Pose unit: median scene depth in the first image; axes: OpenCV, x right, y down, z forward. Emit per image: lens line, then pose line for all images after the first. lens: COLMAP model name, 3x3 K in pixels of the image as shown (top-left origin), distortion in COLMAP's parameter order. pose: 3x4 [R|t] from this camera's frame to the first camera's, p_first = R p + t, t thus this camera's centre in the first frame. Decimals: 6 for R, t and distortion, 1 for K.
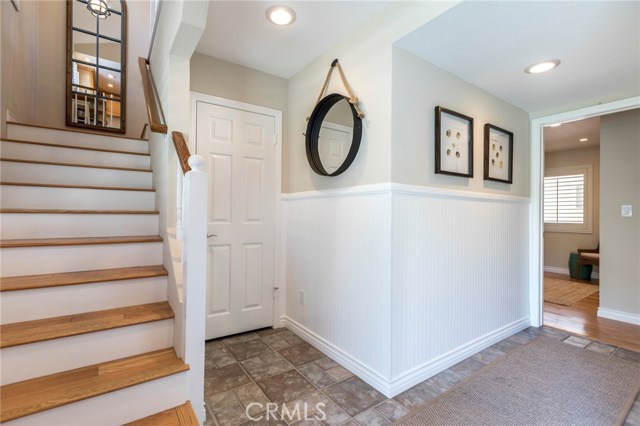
lens RADIAL K [[287.9, 0, 320.2], [0, 287.9, 216.6], [0, 0, 1]] dist [0.000332, -0.000350]
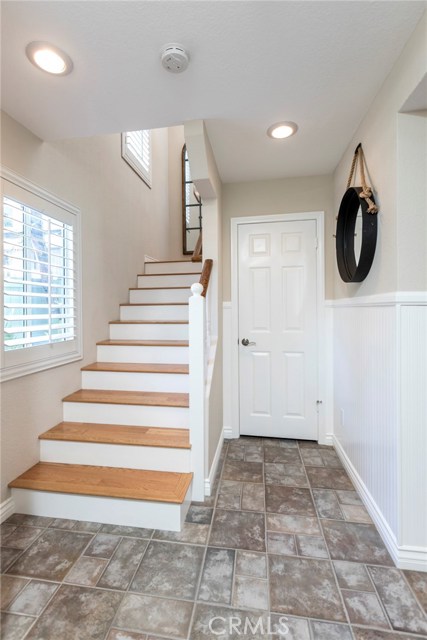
lens RADIAL K [[311.1, 0, 207.7], [0, 311.1, 313.4], [0, 0, 1]] dist [-0.004531, -0.001435]
pose [[0.709104, -0.002974, -0.705098, 0.390328], [0.008072, 0.999960, 0.003899, -0.057597], [0.705058, -0.008456, 0.709099, 0.036135]]
